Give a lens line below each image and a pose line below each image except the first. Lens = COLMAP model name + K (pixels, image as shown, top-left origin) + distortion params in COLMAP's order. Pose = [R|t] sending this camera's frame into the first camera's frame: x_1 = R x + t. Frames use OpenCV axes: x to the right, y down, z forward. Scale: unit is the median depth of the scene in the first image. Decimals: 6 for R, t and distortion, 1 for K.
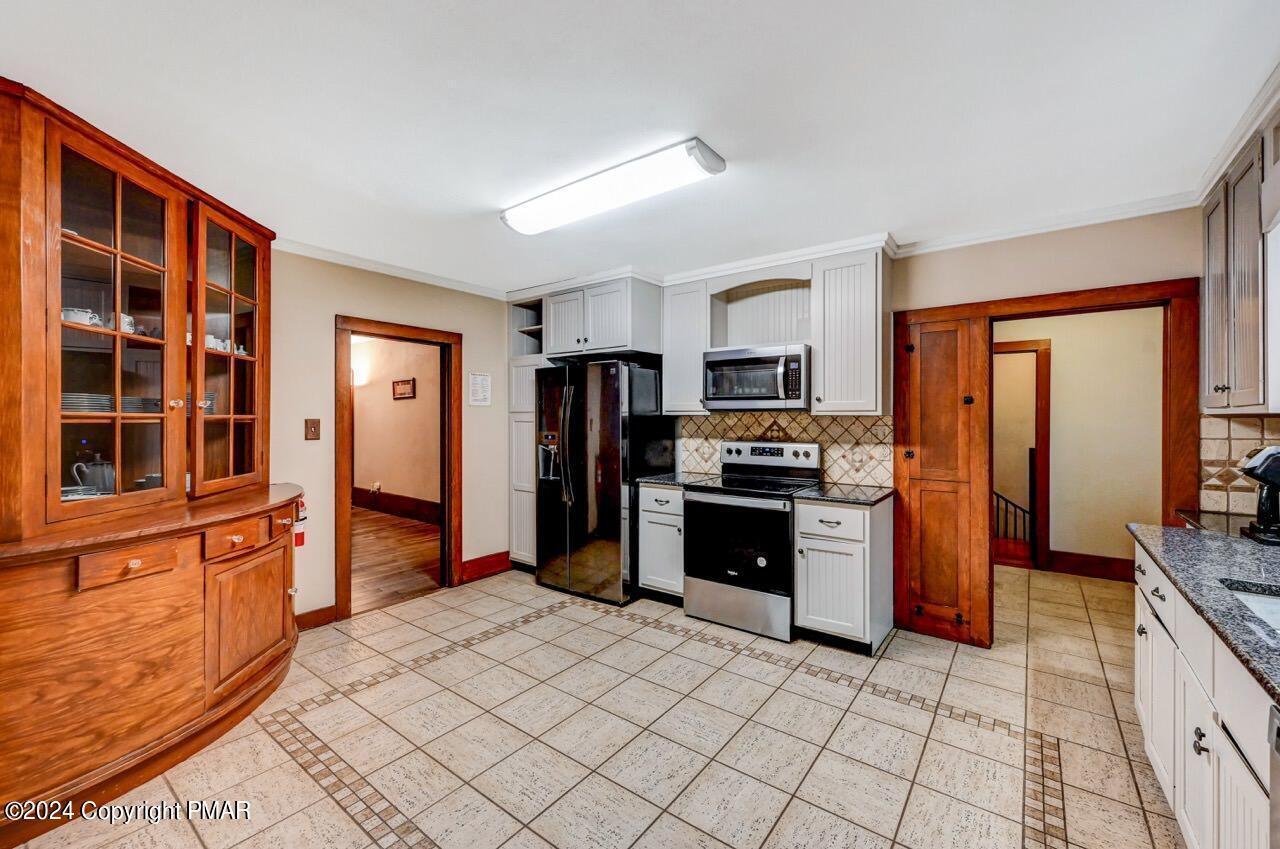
lens RADIAL K [[511.8, 0, 651.4], [0, 511.8, 415.5], [0, 0, 1]] dist [-0.004340, 0.001059]
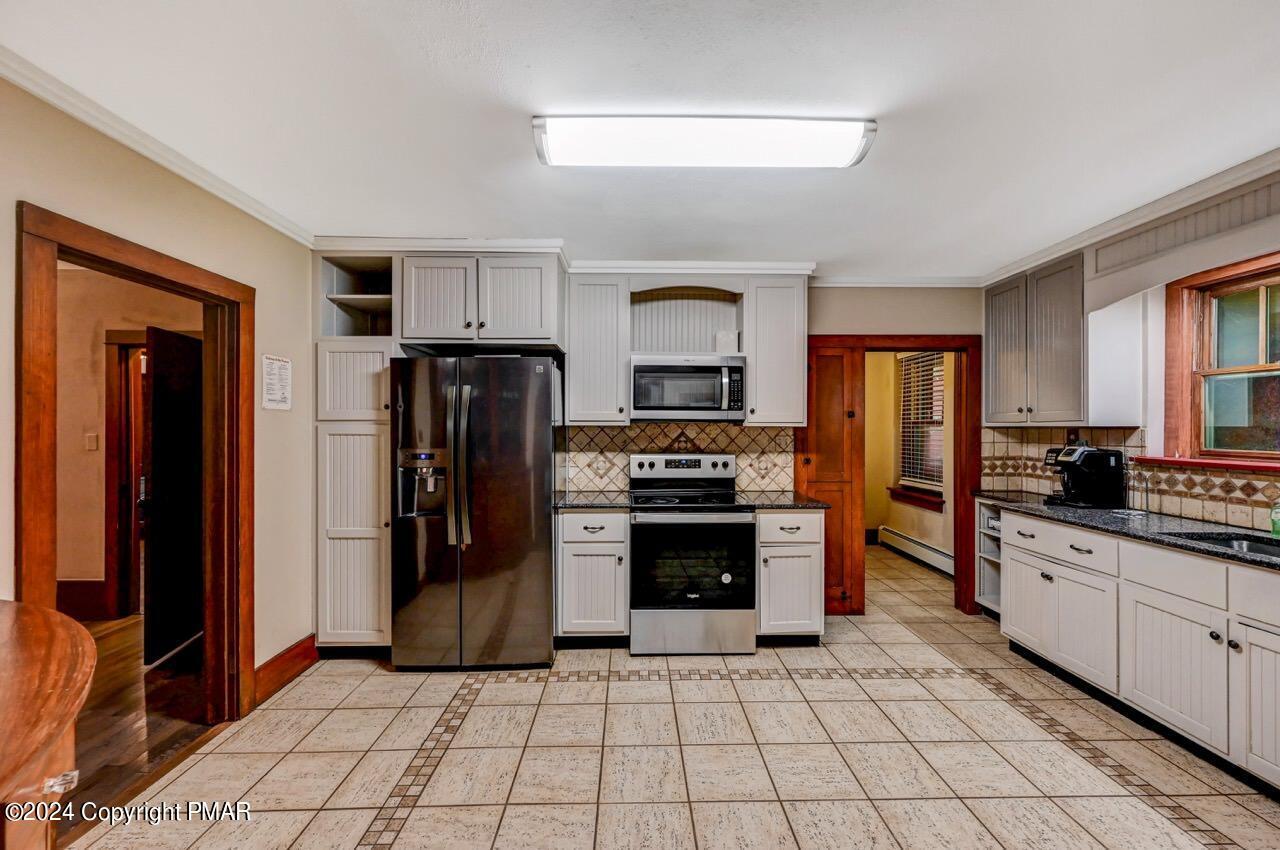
lens RADIAL K [[511.8, 0, 642.1], [0, 511.8, 423.5], [0, 0, 1]] dist [-0.004340, 0.001059]
pose [[0.791586, 0.004299, 0.611043, -0.484537], [-0.003032, 0.999991, -0.003107, -0.002421], [-0.611050, 0.000606, 0.791592, 0.321924]]
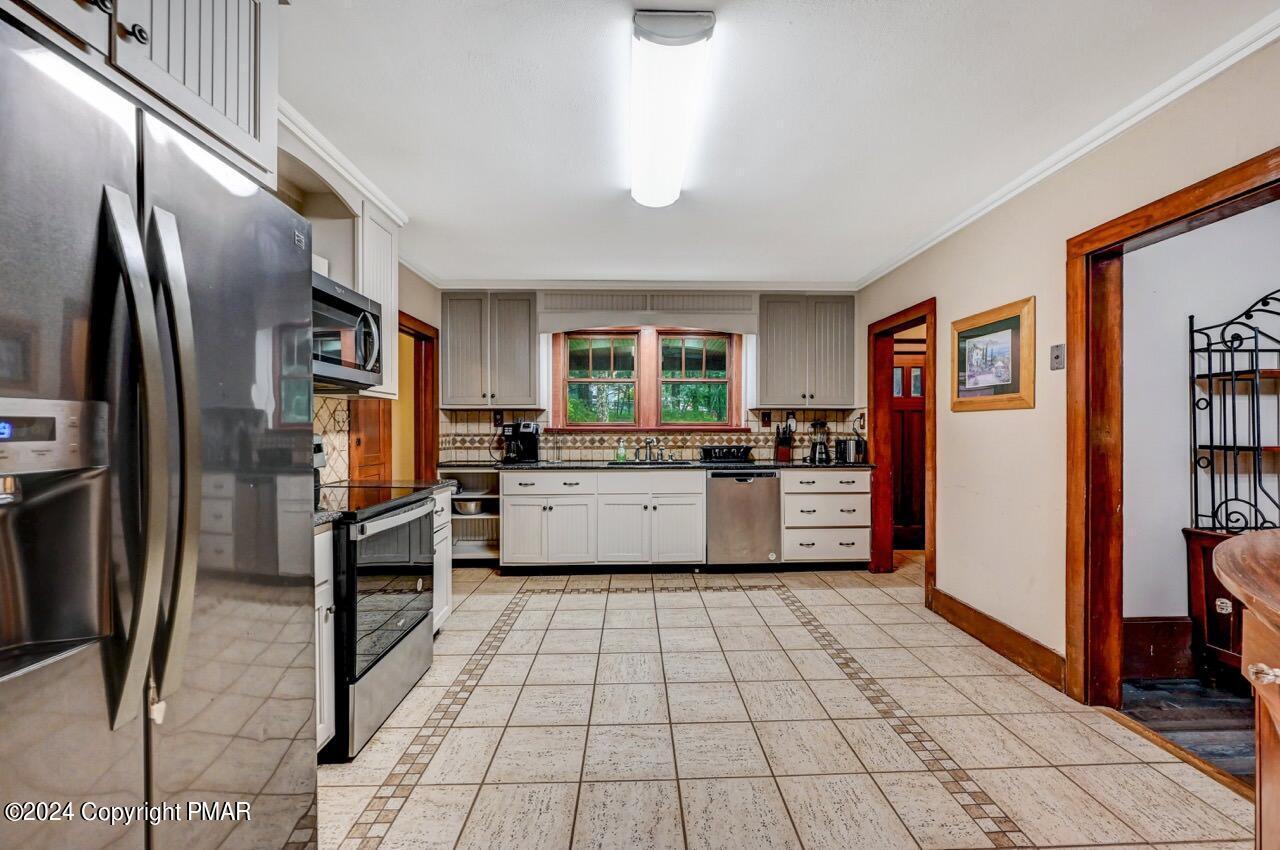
lens RADIAL K [[511.8, 0, 645.6], [0, 511.8, 429.6], [0, 0, 1]] dist [-0.004340, 0.001059]
pose [[-0.614927, -0.003549, 0.788576, -0.573714], [-0.002001, 0.999994, 0.002941, 0.049729], [-0.788581, 0.000230, -0.614930, 1.162867]]
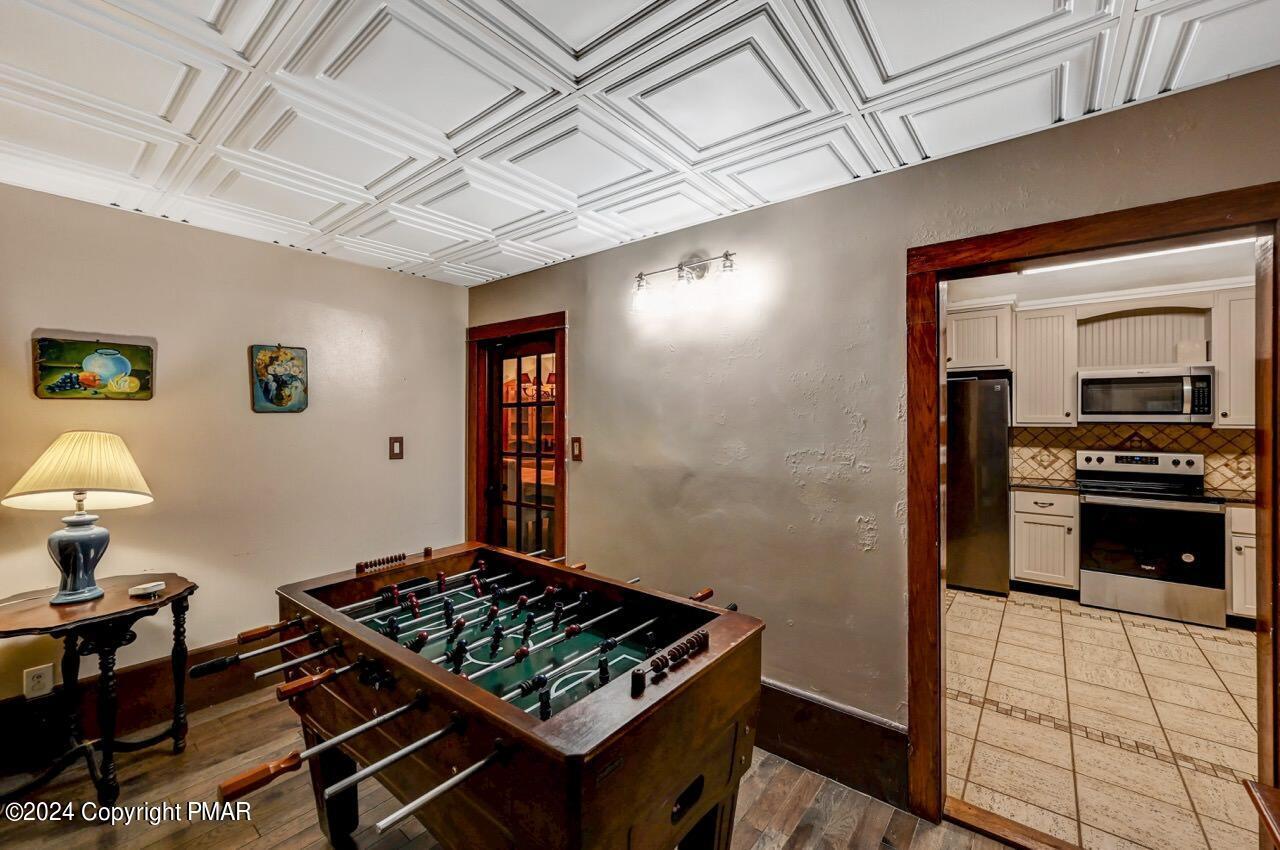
lens RADIAL K [[511.8, 0, 635.4], [0, 511.8, 416.9], [0, 0, 1]] dist [-0.004340, 0.001059]
pose [[0.999011, 0.000402, -0.044461, -0.927777], [-0.000488, 0.999998, -0.001907, -0.023632], [0.044460, 0.001927, 0.999009, -0.180192]]
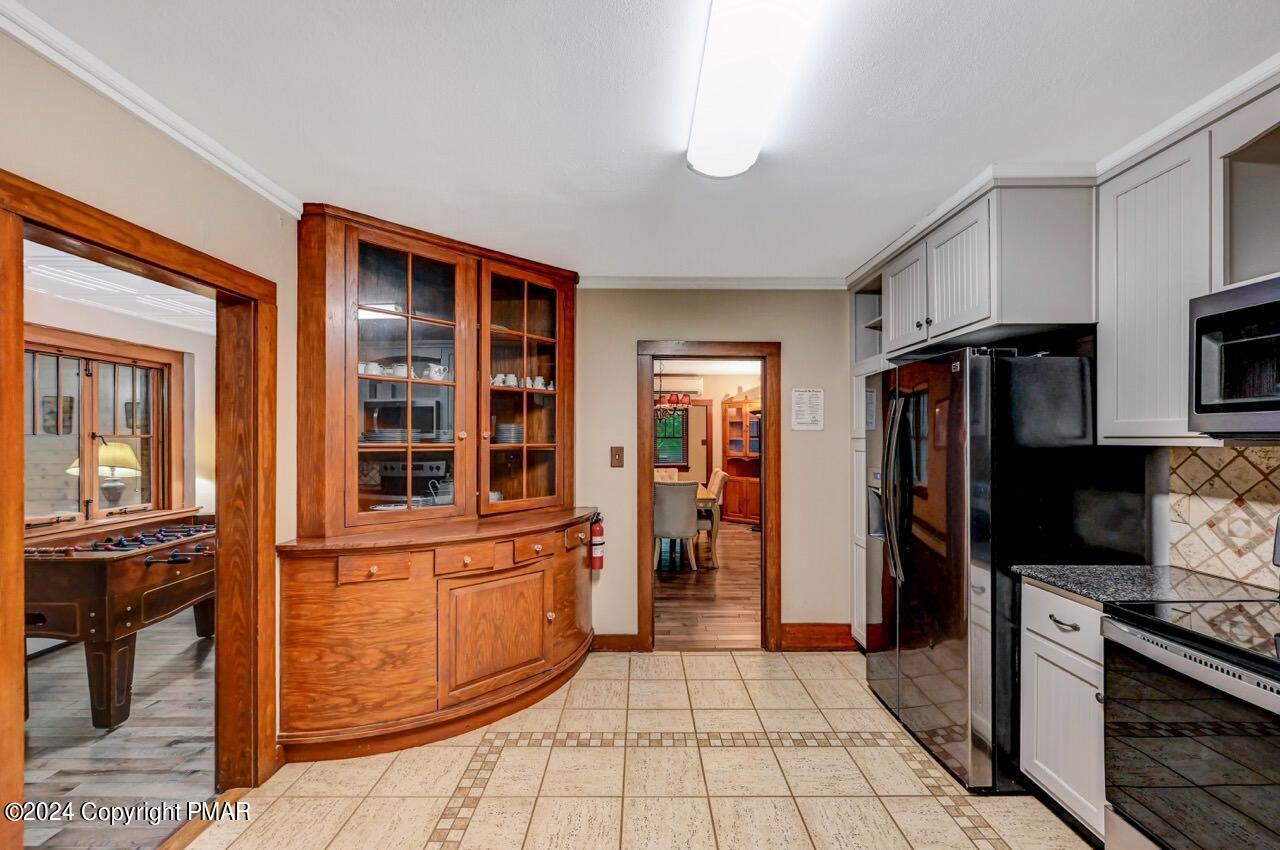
lens RADIAL K [[511.8, 0, 644.8], [0, 511.8, 439.0], [0, 0, 1]] dist [-0.004340, 0.001059]
pose [[0.600427, 0.001401, -0.799678, 0.190281], [0.002495, 0.999990, 0.003626, -0.012019], [0.799676, -0.004172, 0.600418, 0.438969]]
